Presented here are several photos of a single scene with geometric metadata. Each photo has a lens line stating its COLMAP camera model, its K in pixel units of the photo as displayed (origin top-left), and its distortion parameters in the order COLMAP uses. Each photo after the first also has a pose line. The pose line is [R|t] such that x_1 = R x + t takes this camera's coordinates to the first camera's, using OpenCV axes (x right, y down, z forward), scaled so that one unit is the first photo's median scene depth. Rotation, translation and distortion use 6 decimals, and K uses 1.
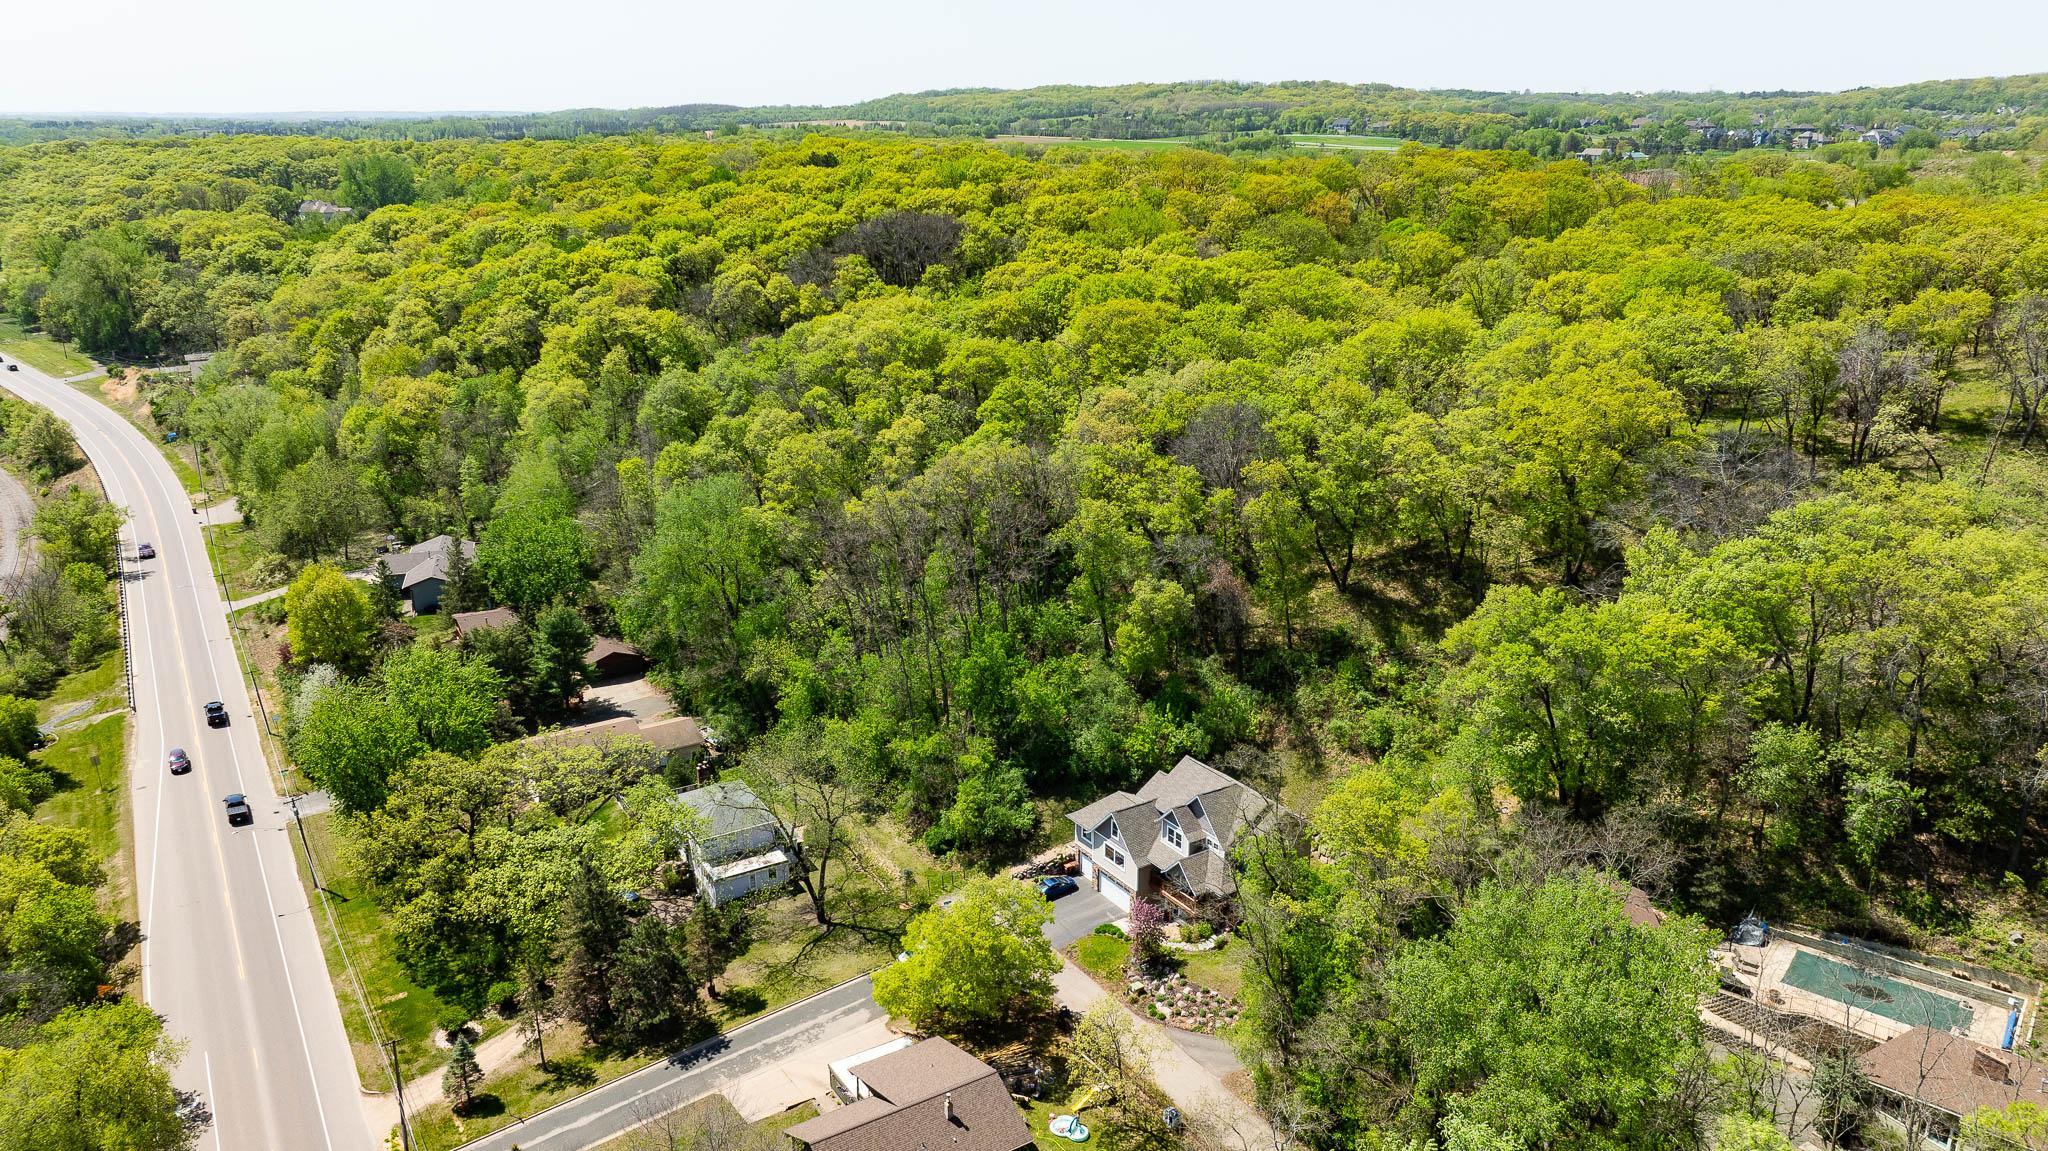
lens RADIAL K [[1442.9, 0, 1024.0], [0, 1442.9, 575.5], [0, 0, 1]] dist [-0.059532, 0.078205]
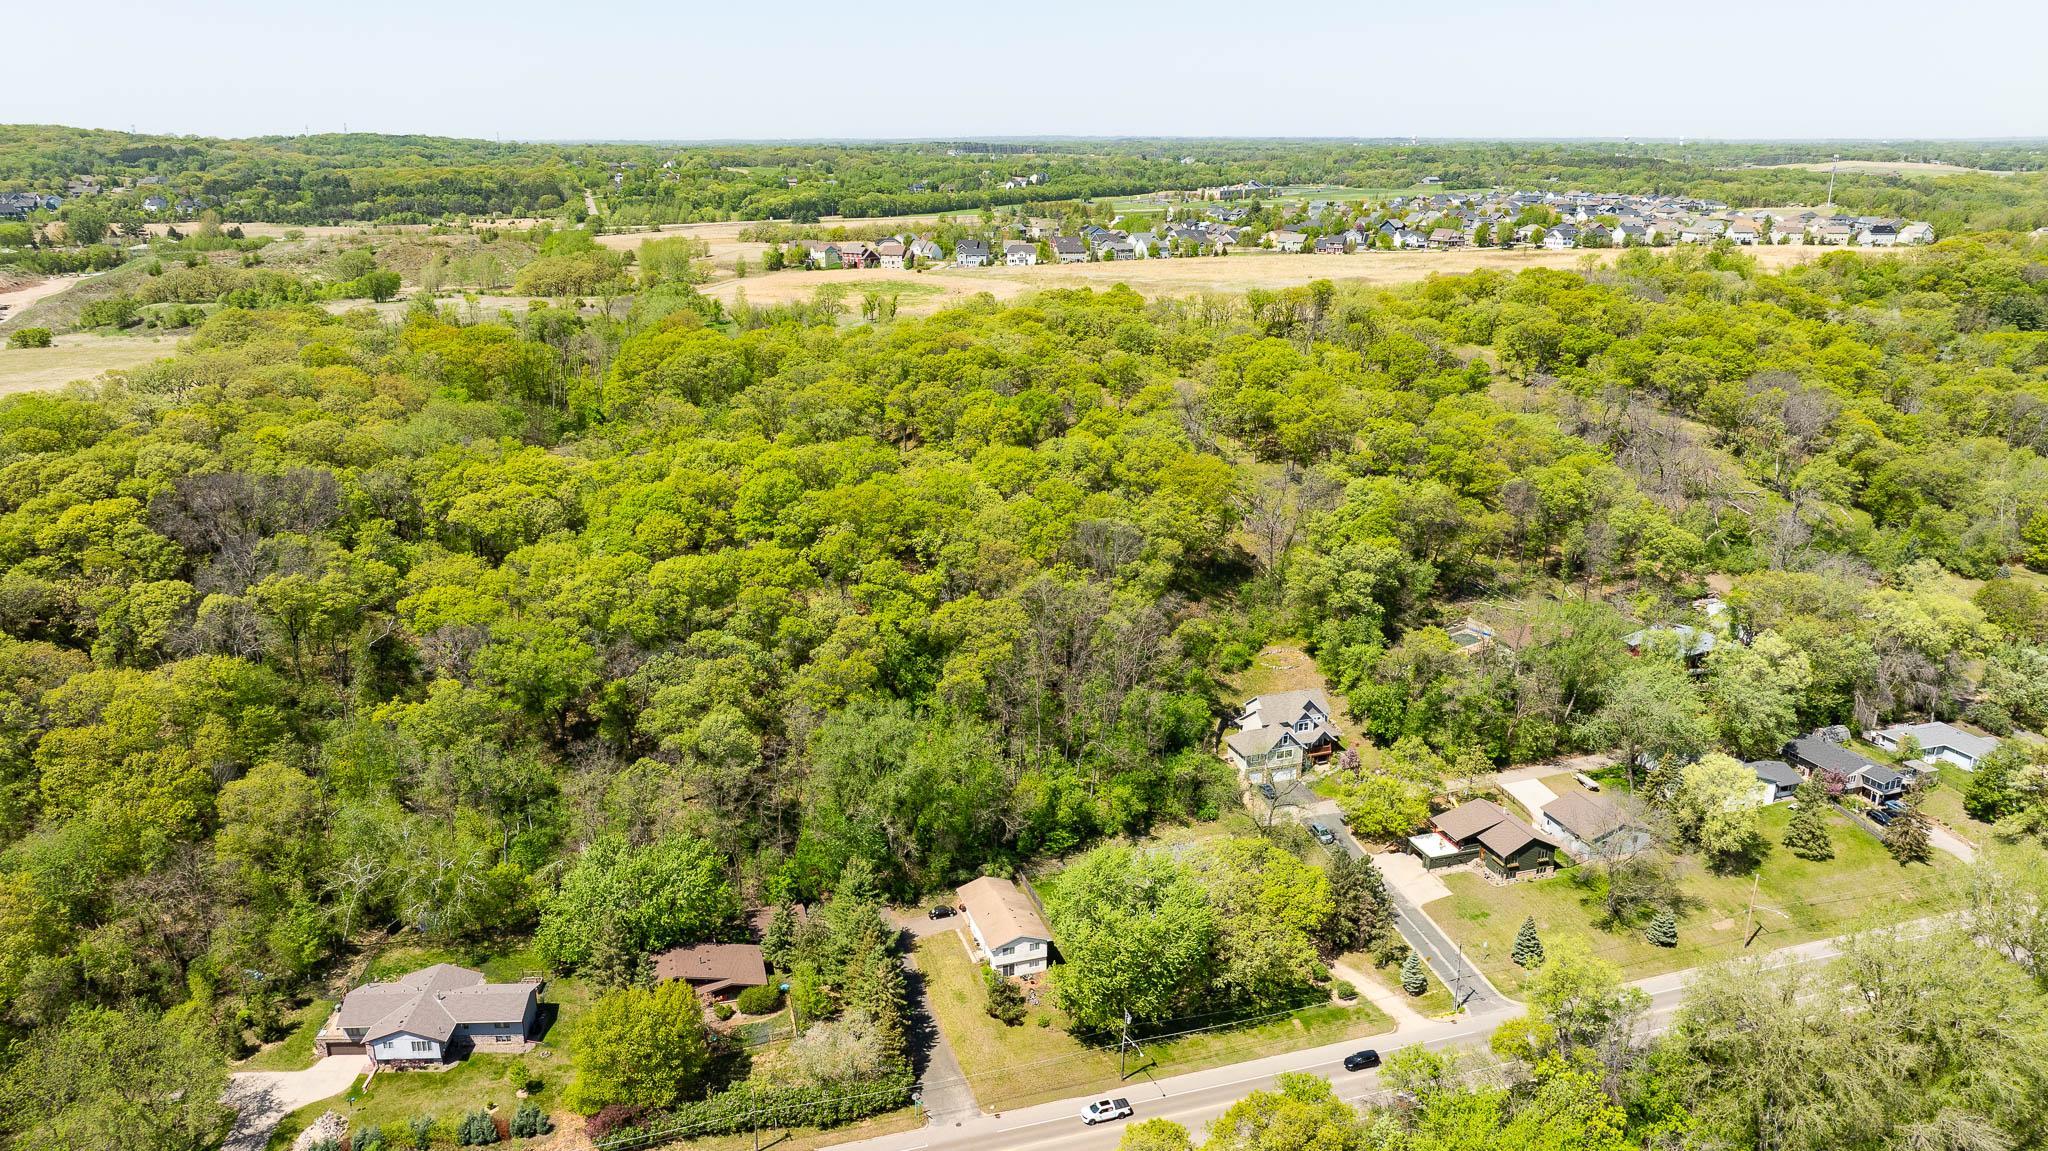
lens RADIAL K [[1439.8, 0, 1024.0], [0, 1439.8, 575.5], [0, 0, 1]] dist [-0.038839, 0.037293]
pose [[0.258972, -0.282057, 0.923784, -1.397776], [0.299222, 0.932789, 0.200924, -0.414061], [-0.918368, 0.224383, 0.325964, 0.537321]]
